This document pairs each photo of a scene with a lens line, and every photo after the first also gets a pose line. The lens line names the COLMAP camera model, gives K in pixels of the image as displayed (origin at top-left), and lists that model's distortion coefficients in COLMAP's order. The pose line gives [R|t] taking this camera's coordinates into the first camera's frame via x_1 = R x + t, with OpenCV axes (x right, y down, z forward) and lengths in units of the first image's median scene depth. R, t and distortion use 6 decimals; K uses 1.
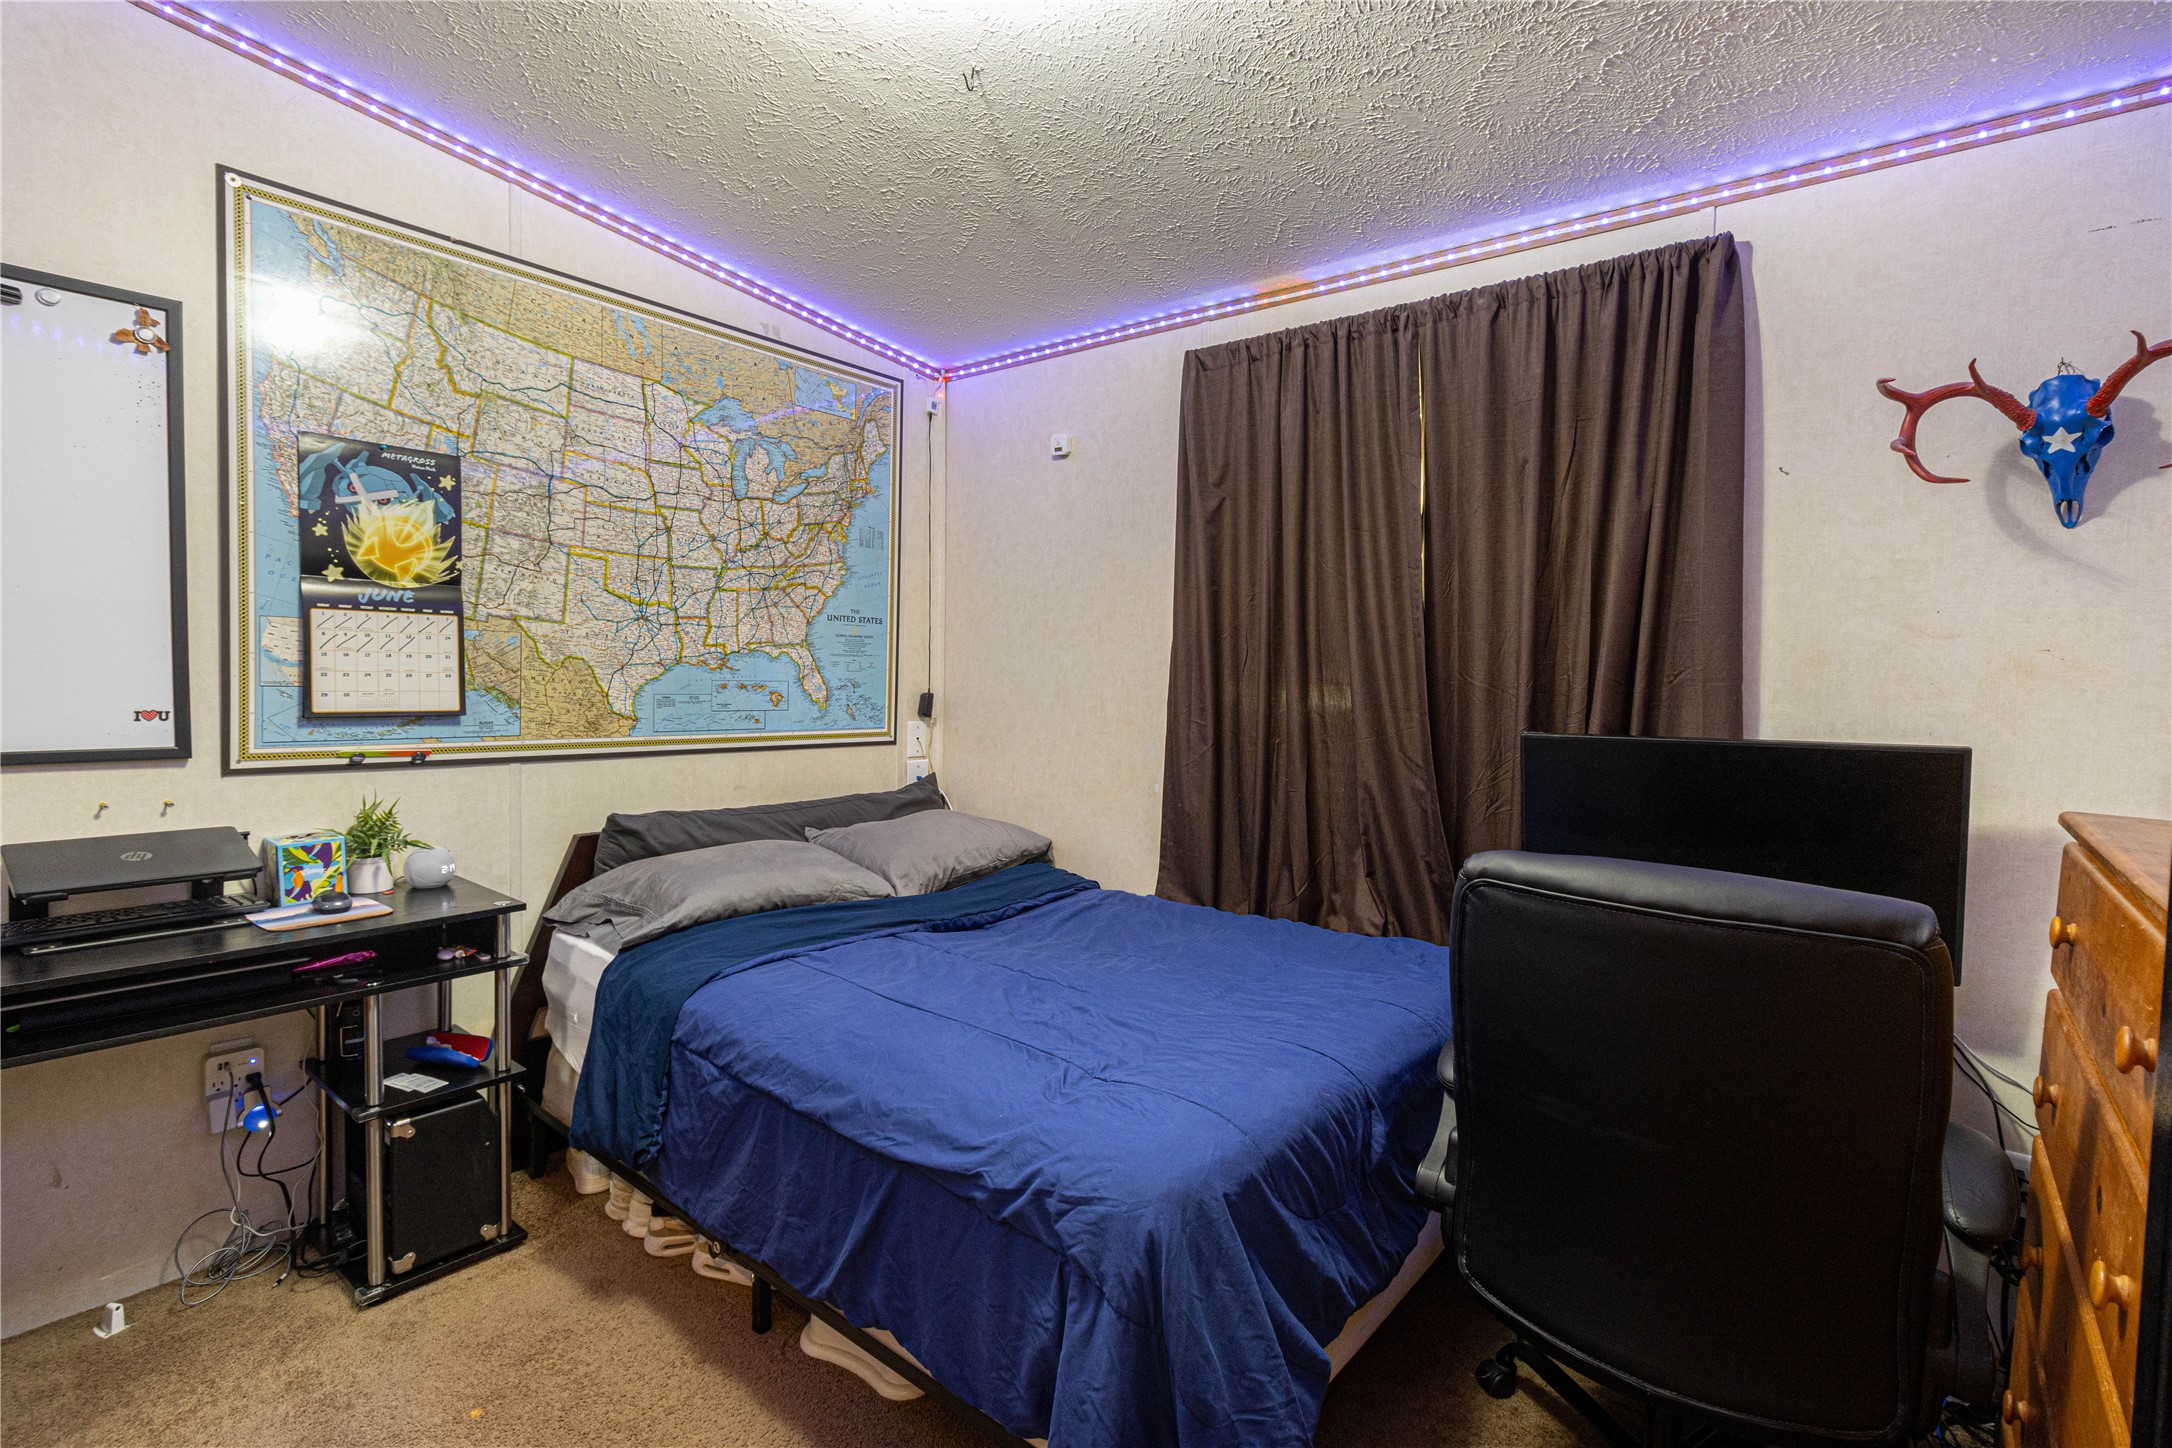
lens RADIAL K [[1008.2, 0, 1091.7], [0, 1008.2, 673.3], [0, 0, 1]] dist [-0.000306, 0.000167]
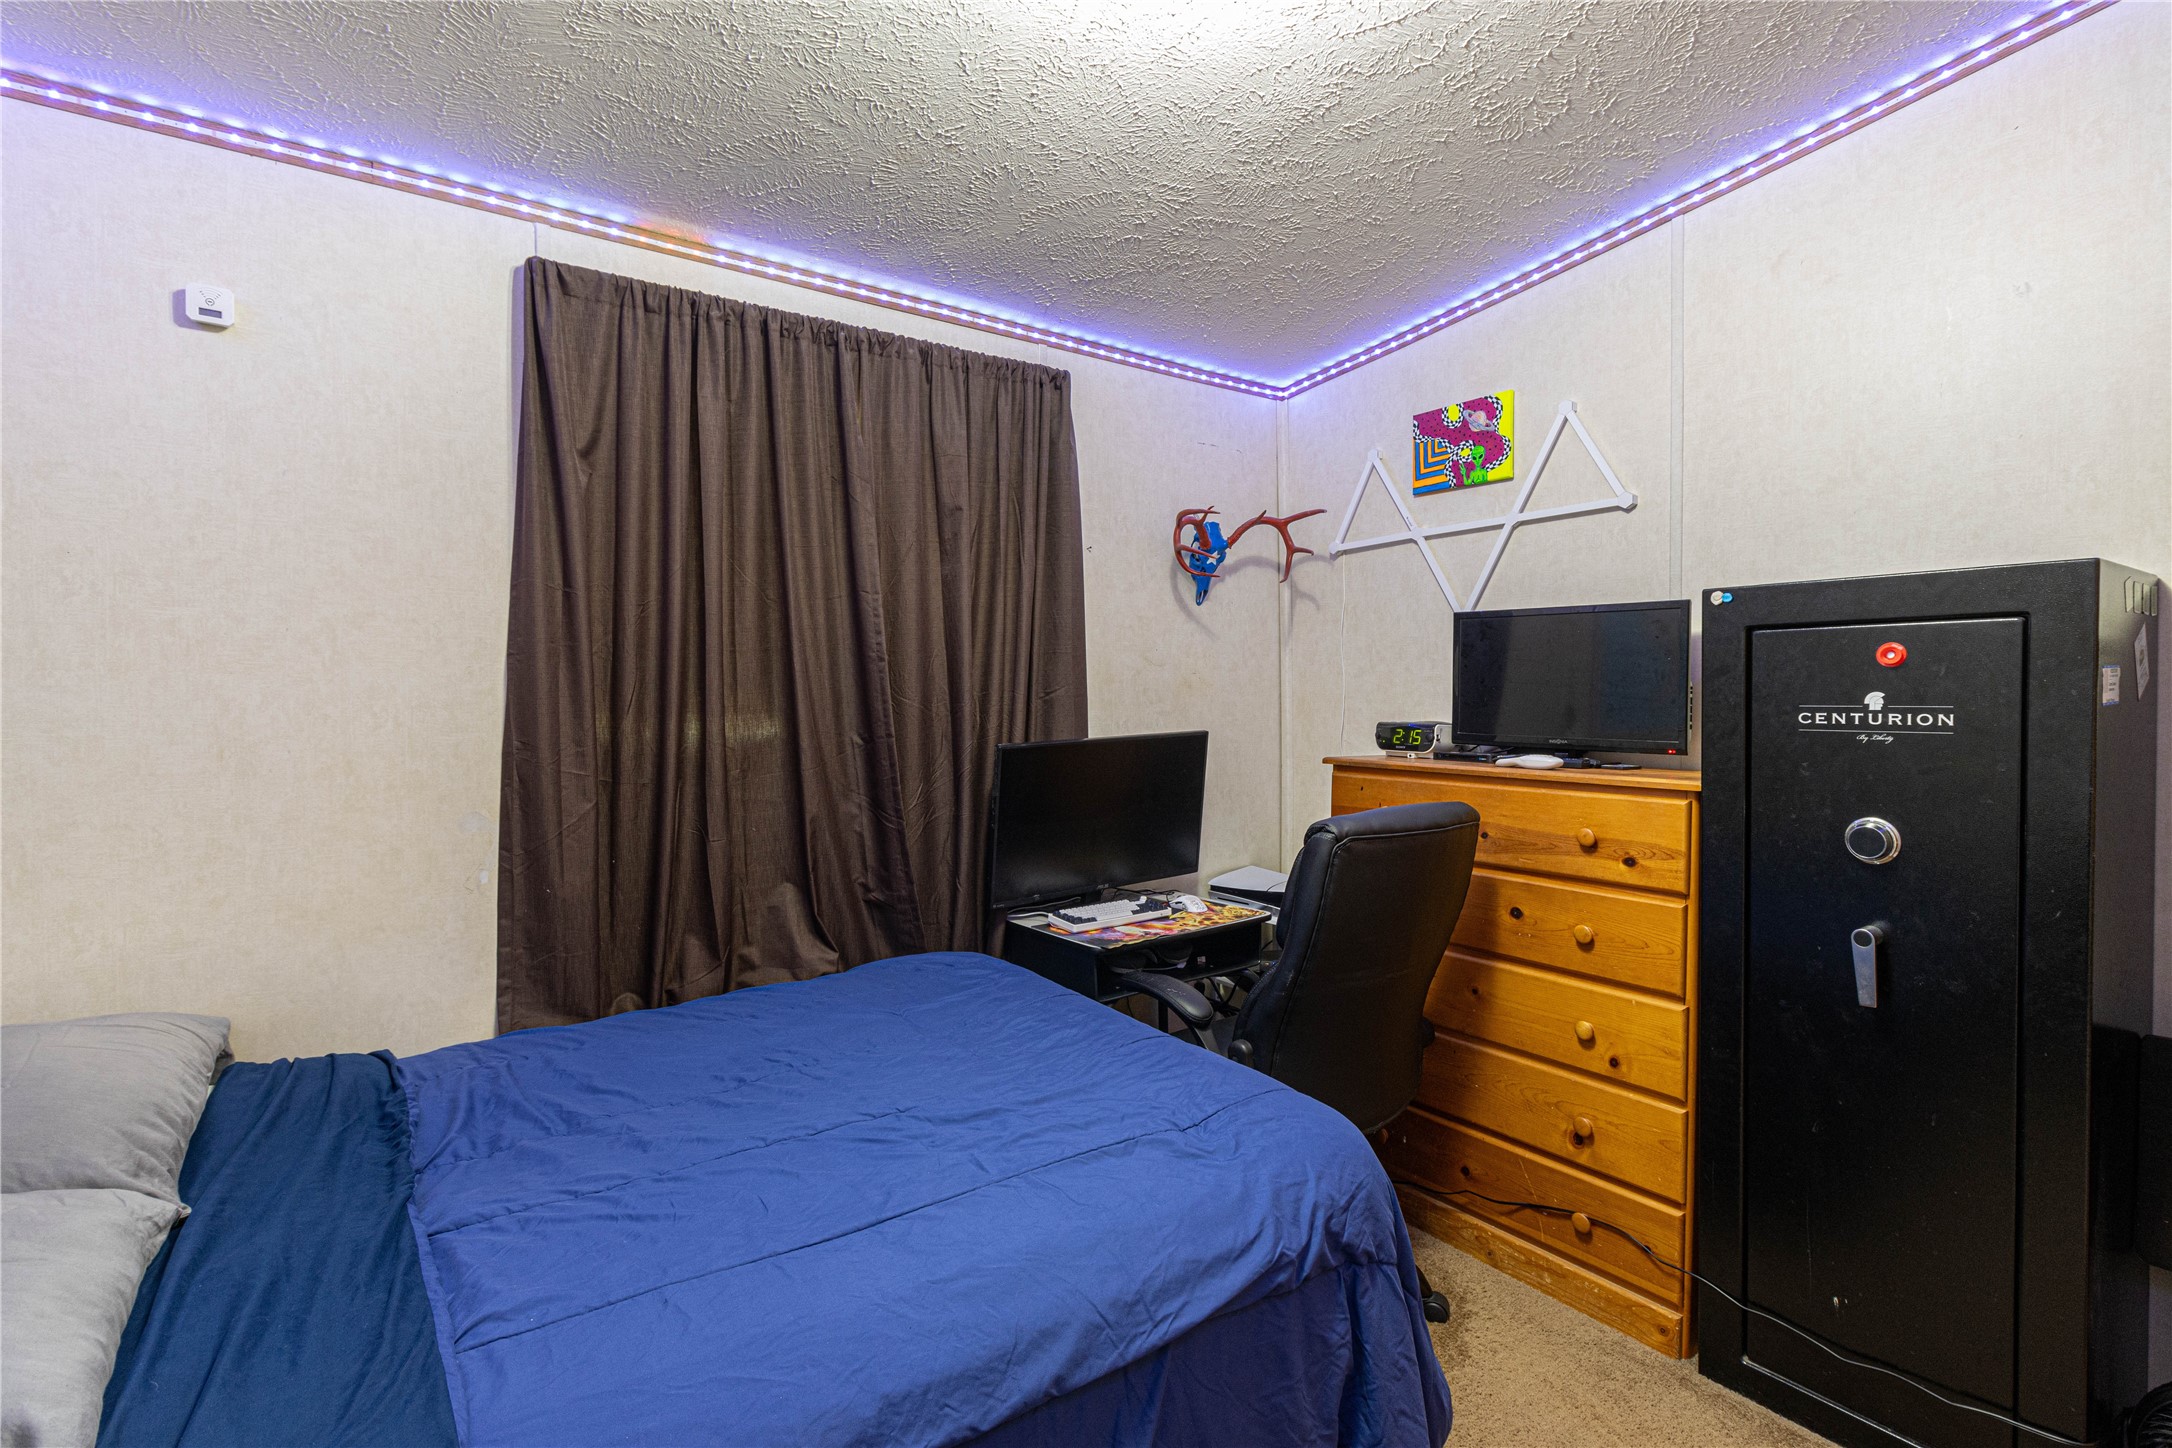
lens RADIAL K [[1008.2, 0, 1091.7], [0, 1008.2, 673.3], [0, 0, 1]] dist [-0.000306, 0.000167]
pose [[0.262125, -0.007775, 0.965003, -0.622025], [0.016714, 0.999854, 0.003516, -0.024775], [-0.964889, 0.015208, 0.262216, 0.547117]]
